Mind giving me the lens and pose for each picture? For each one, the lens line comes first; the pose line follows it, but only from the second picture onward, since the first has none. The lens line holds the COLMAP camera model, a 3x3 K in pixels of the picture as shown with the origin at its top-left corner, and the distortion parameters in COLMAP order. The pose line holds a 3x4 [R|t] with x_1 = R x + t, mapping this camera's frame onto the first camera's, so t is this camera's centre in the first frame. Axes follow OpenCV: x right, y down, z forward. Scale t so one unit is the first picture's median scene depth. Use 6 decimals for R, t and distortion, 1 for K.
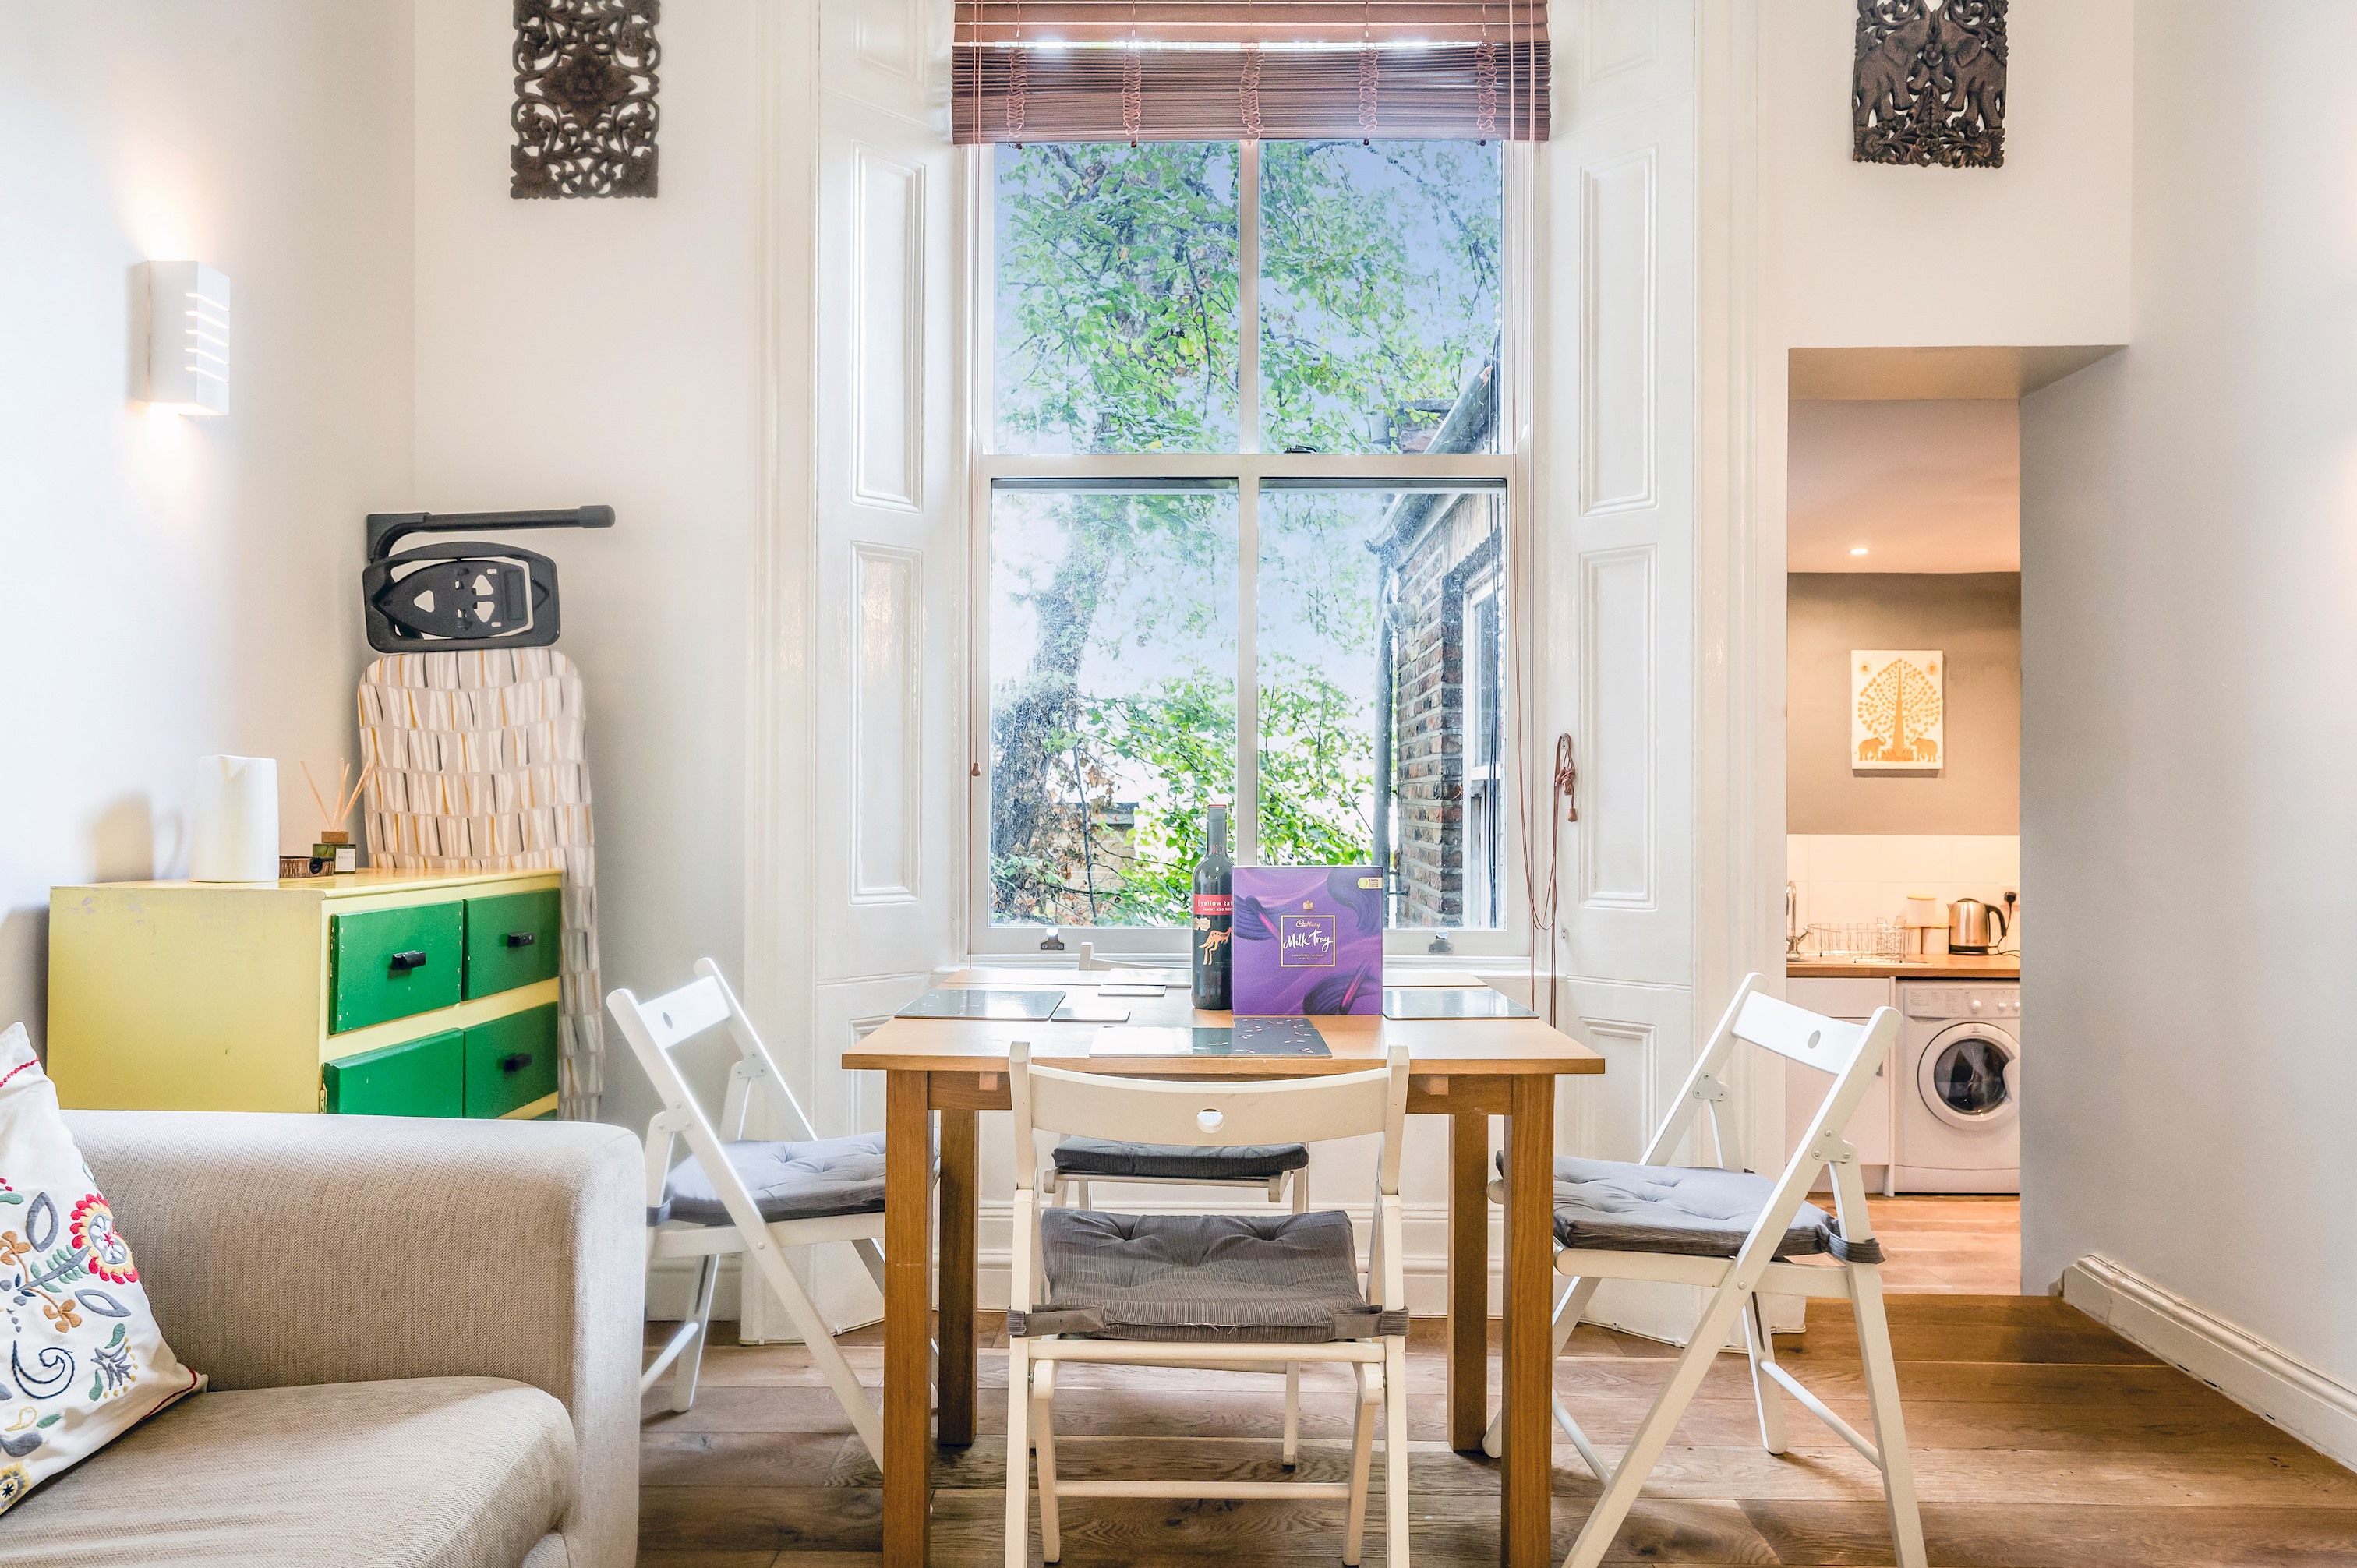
lens RADIAL K [[1460.8, 0, 1177.0], [0, 1460.8, 791.3], [0, 0, 1]] dist [0.002749, 0.002341]
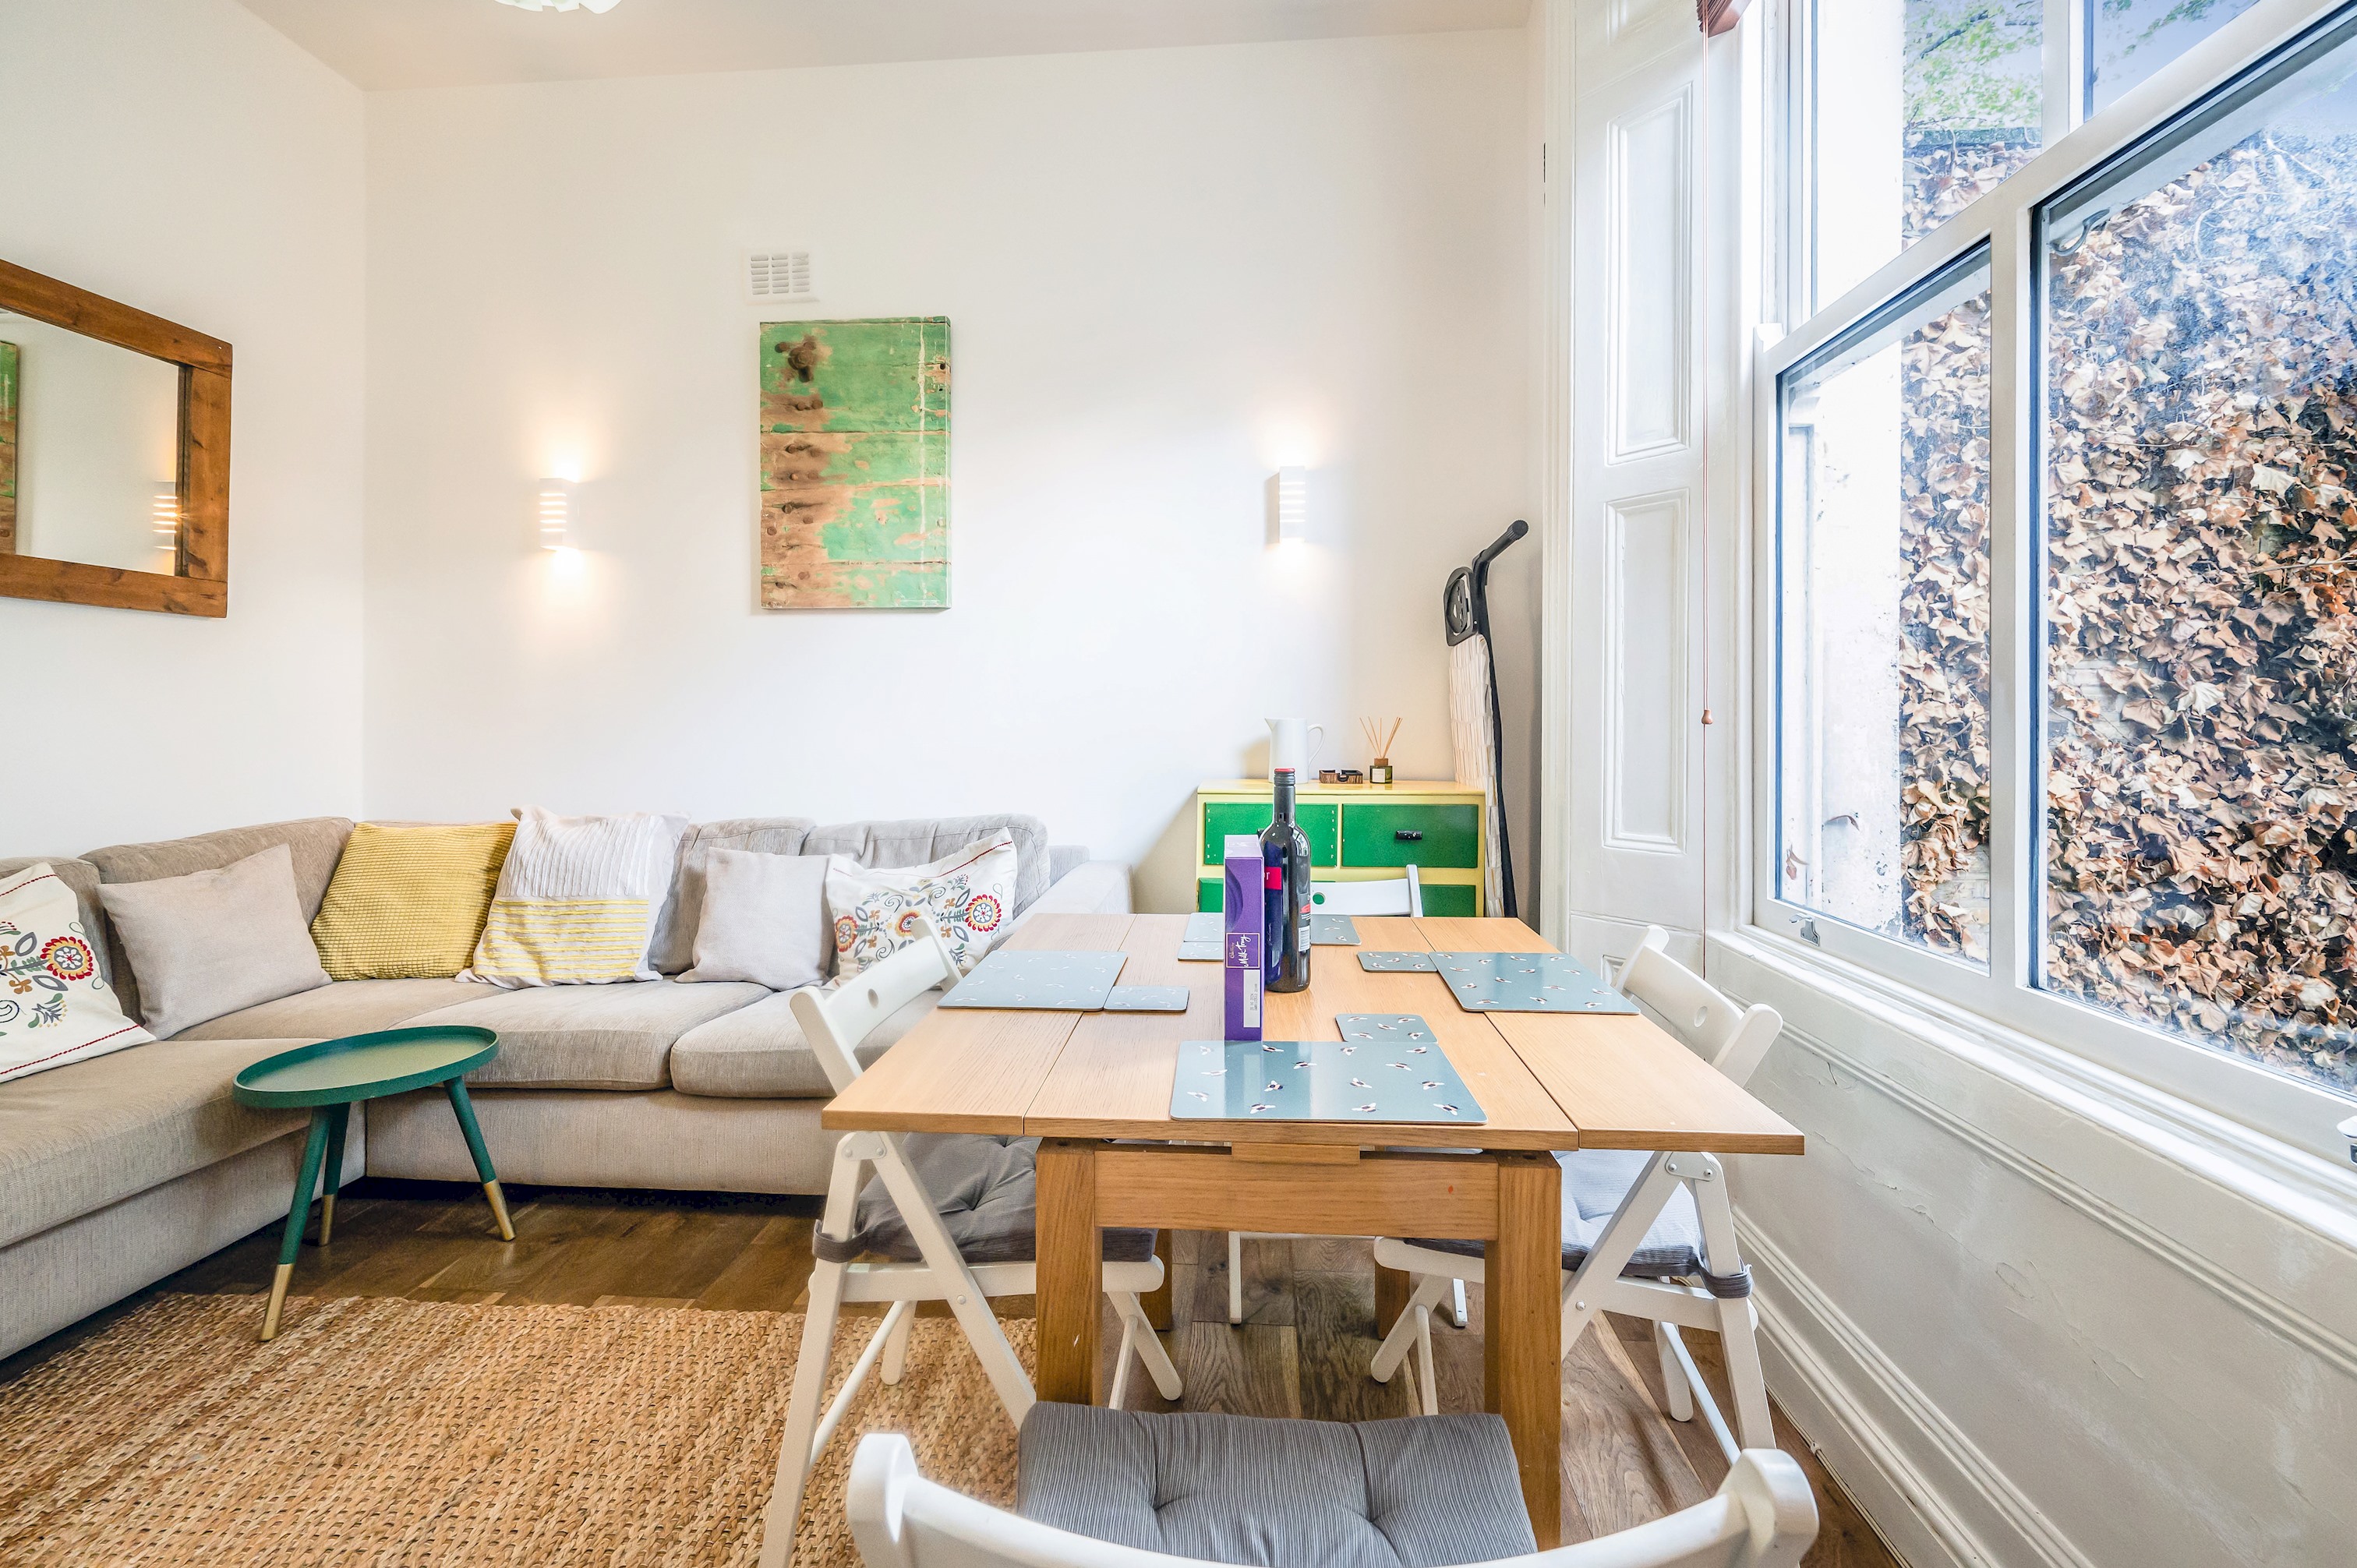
lens RADIAL K [[944.5, 0, 1149.0], [0, 944.5, 706.3], [0, 0, 1]] dist [0.004646, -0.000839]
pose [[-0.050319, -0.014674, -0.998625, 0.452347], [0.012026, 0.999811, -0.015297, -0.016509], [0.998661, -0.012779, -0.050133, 0.660753]]
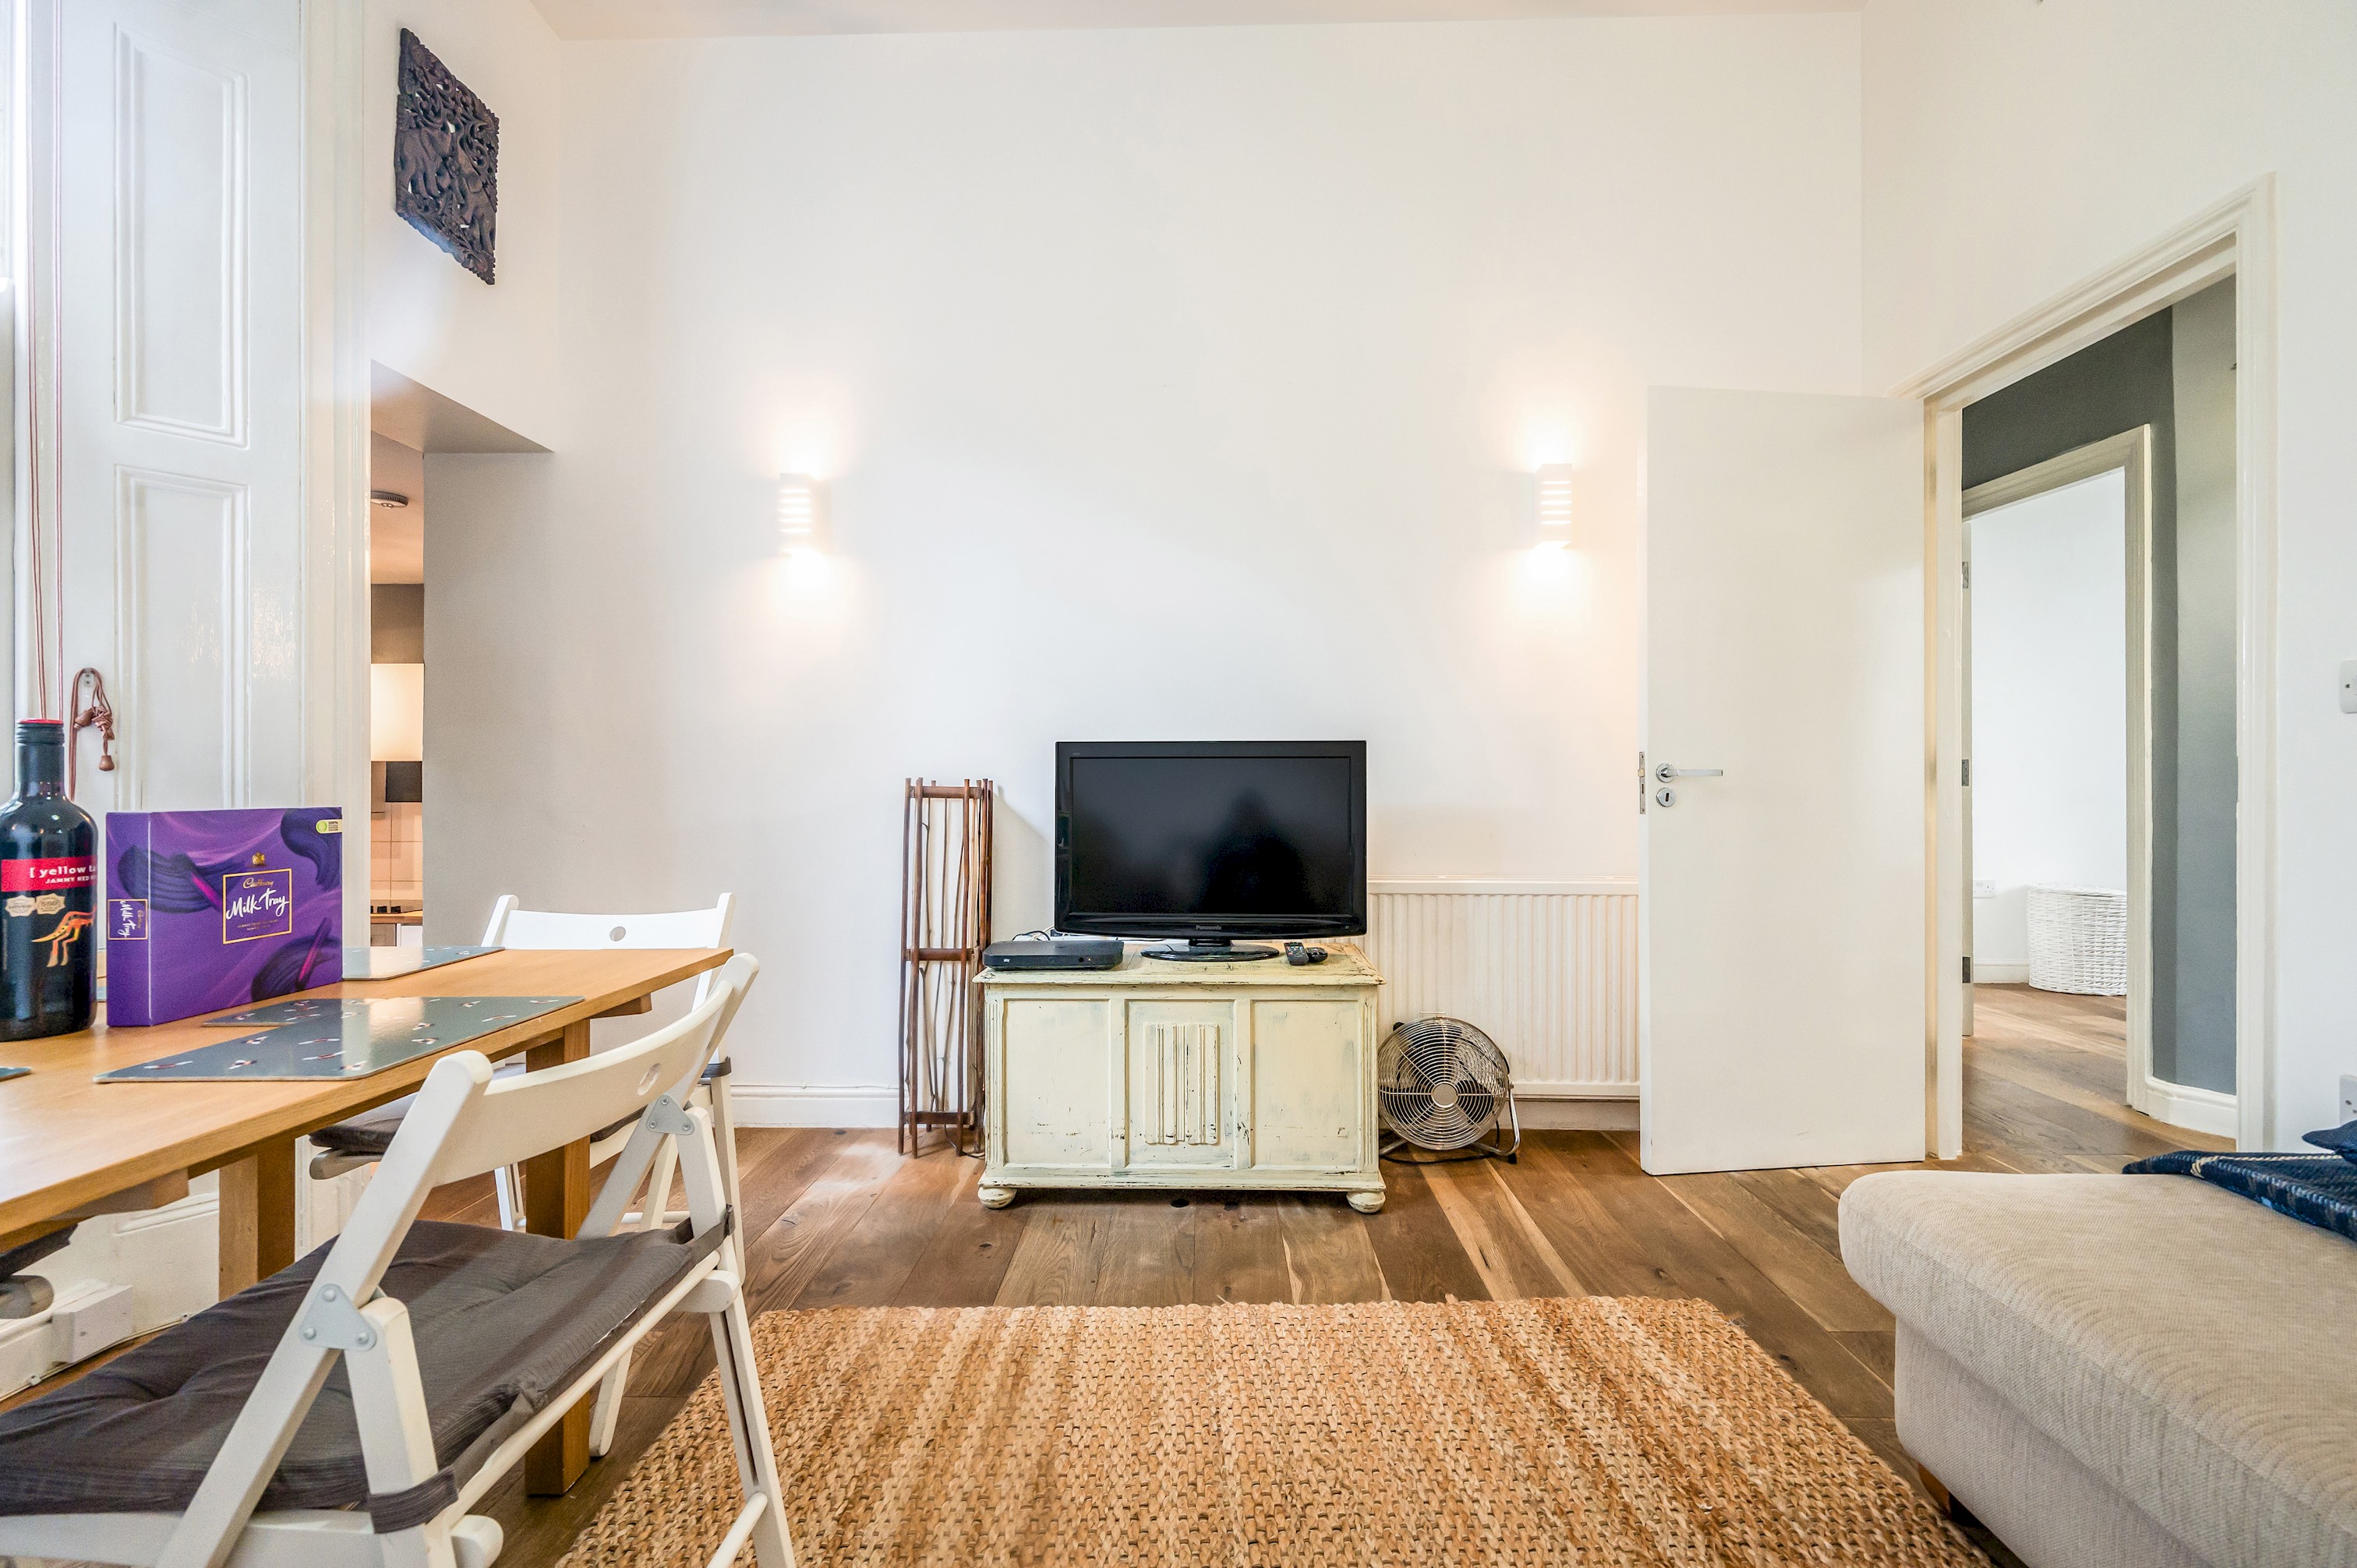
lens RADIAL K [[944.5, 0, 1168.1], [0, 944.5, 784.1], [0, 0, 1]] dist [0.004646, -0.000839]
pose [[-0.005223, 0.001358, 0.999985, -0.289351], [-0.005998, 0.999981, -0.001389, 0.025229], [-0.999968, -0.006005, -0.005214, 0.363215]]
